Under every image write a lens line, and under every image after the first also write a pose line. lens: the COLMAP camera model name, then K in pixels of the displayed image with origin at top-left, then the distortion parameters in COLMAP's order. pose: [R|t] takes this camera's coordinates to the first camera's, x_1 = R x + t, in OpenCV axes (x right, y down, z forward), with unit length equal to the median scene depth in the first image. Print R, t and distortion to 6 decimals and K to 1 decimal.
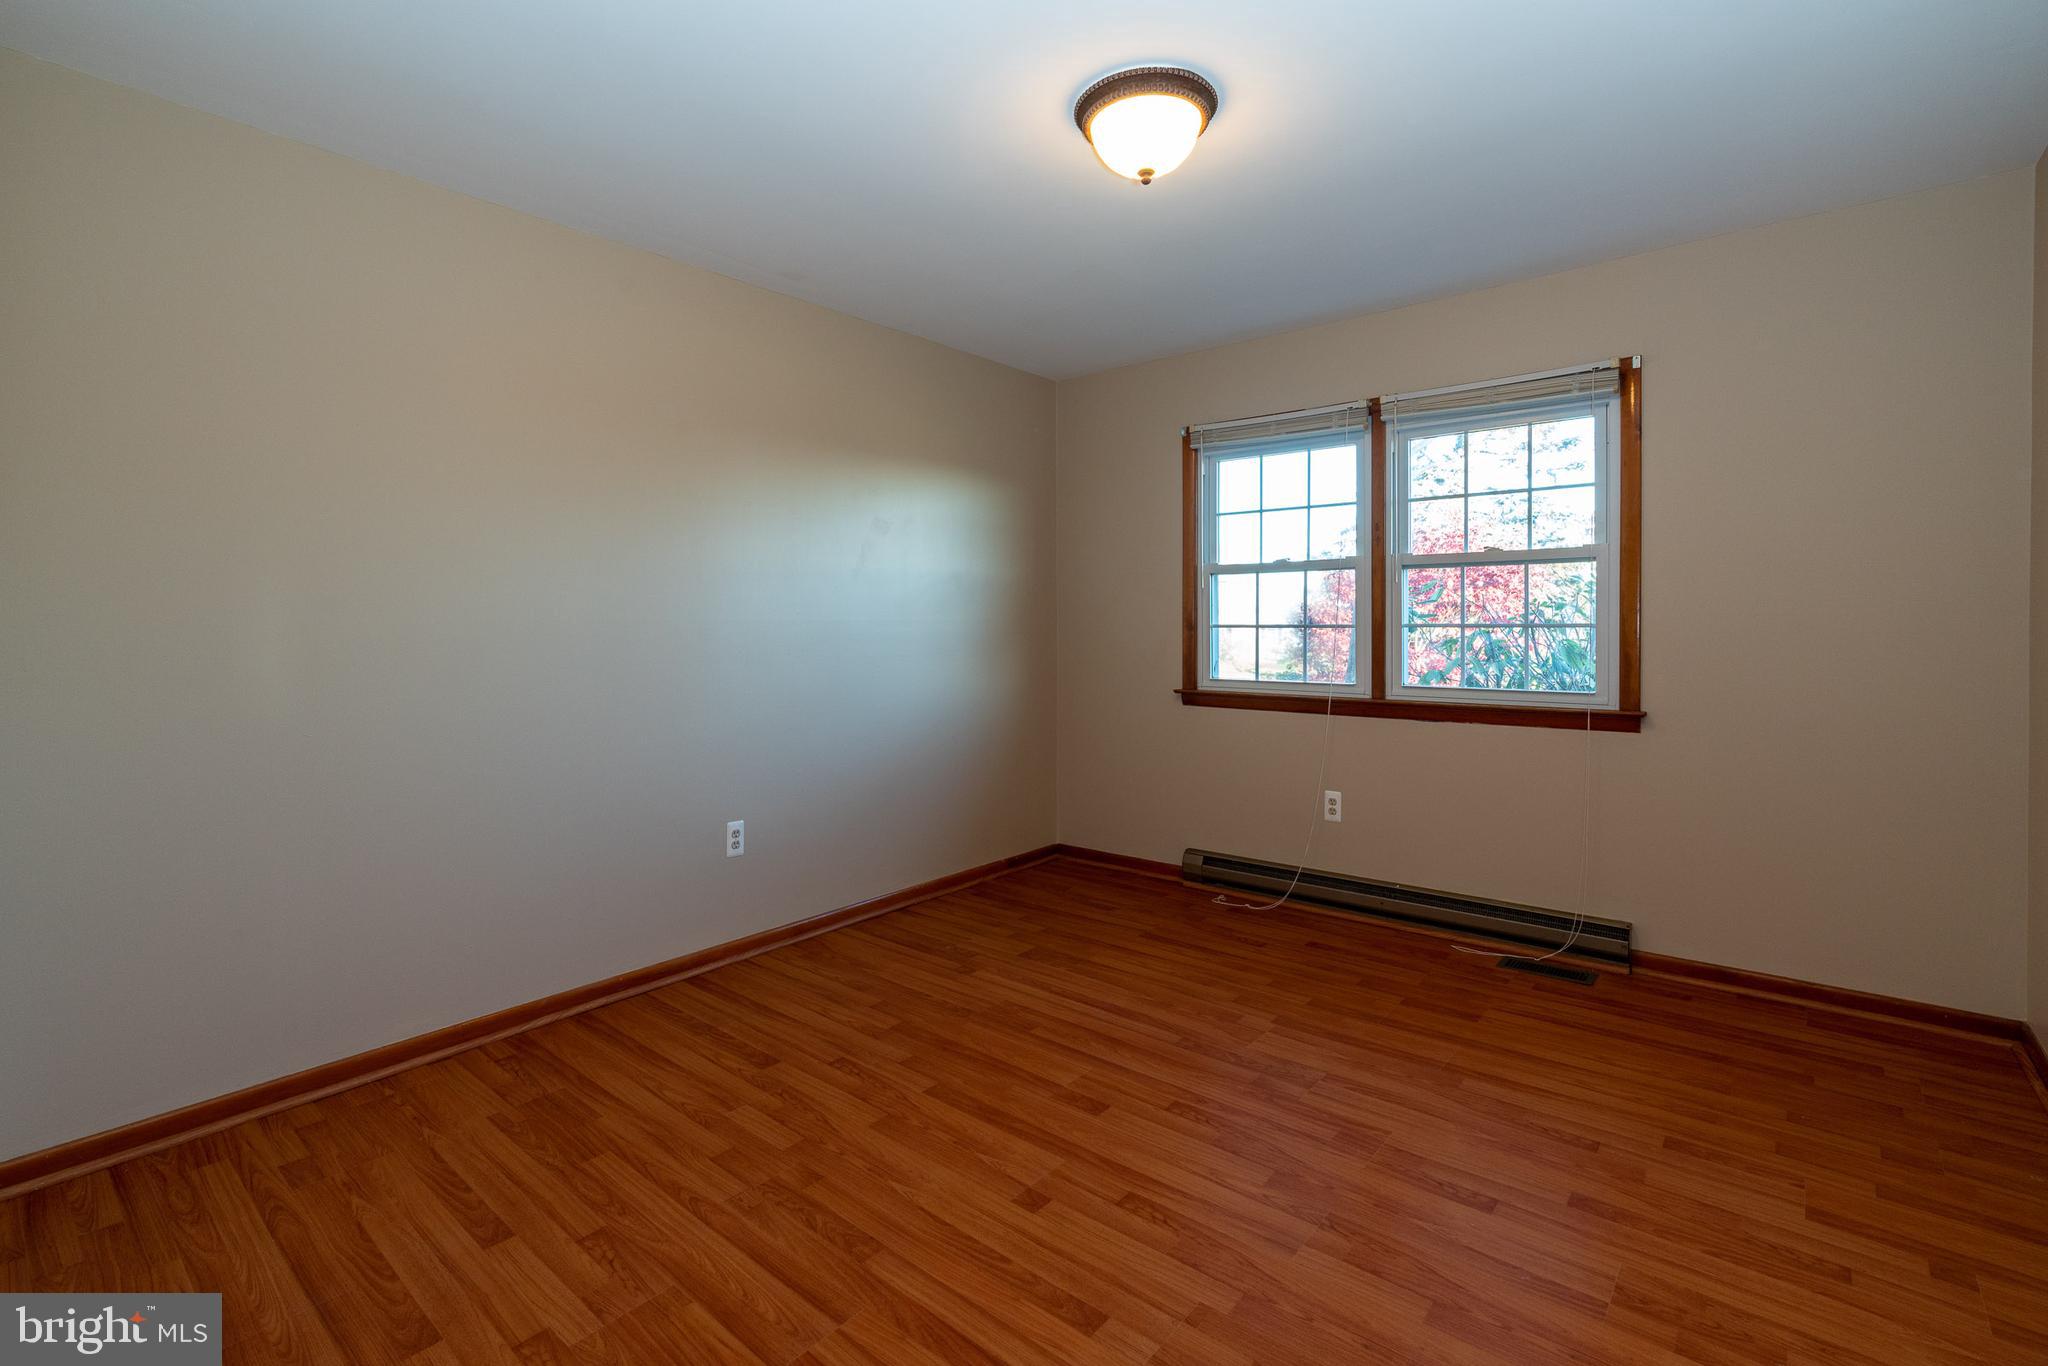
lens RADIAL K [[931.7, 0, 1020.0], [0, 931.7, 634.6], [0, 0, 1]] dist [-0.006960, 0.001282]
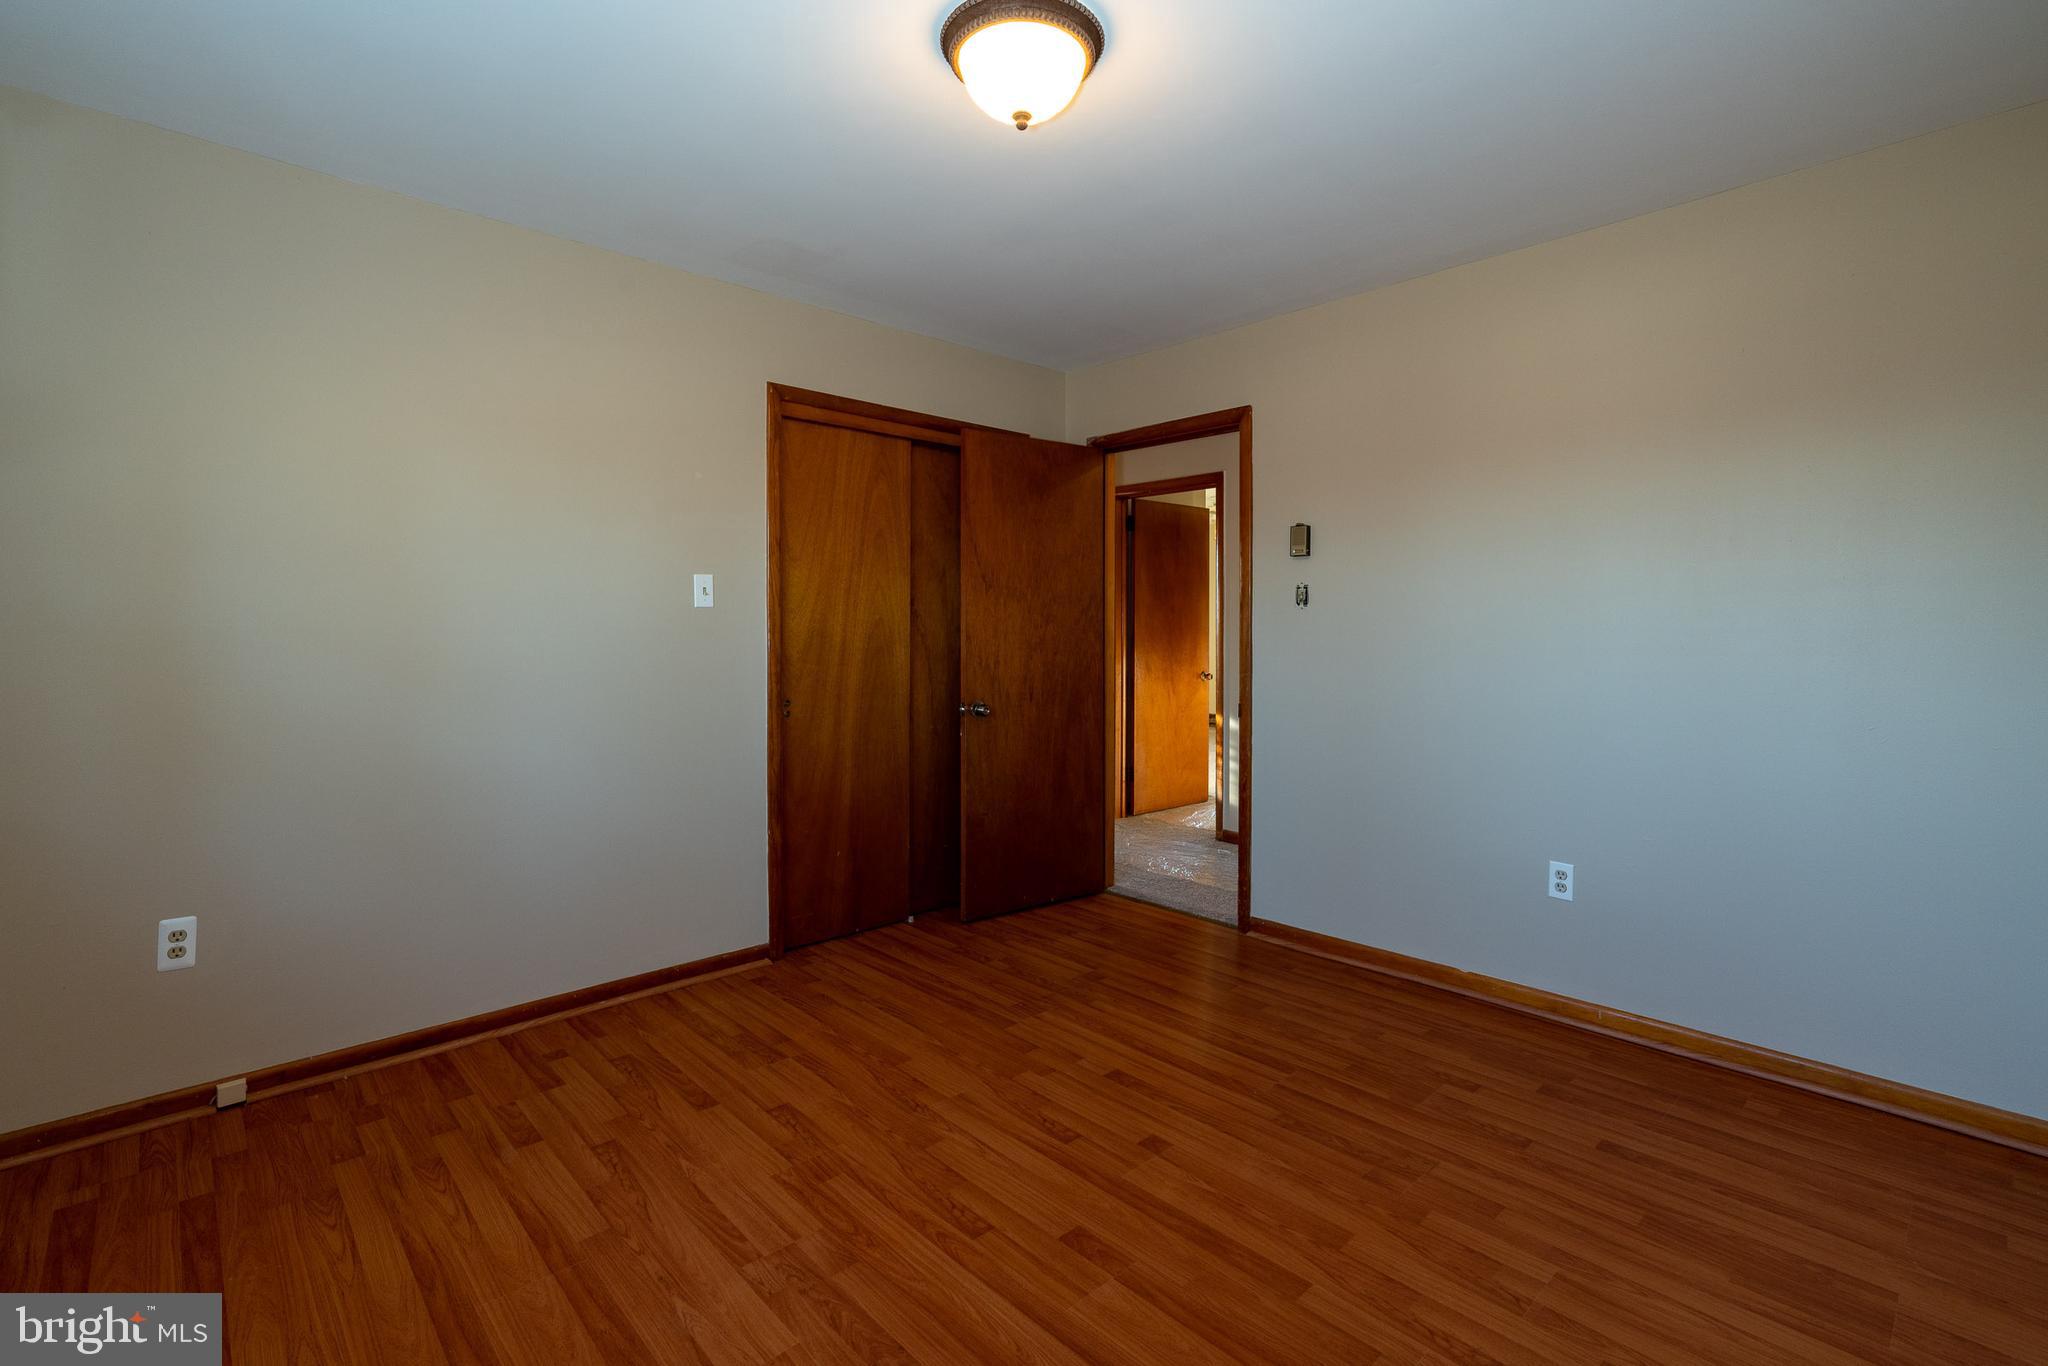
lens RADIAL K [[931.7, 0, 1020.0], [0, 931.7, 634.6], [0, 0, 1]] dist [-0.006960, 0.001282]
pose [[-0.993372, 0.005285, 0.114821, 0.040242], [0.006962, 0.999875, 0.014206, -0.026054], [-0.114732, 0.014911, -0.993285, 2.019040]]
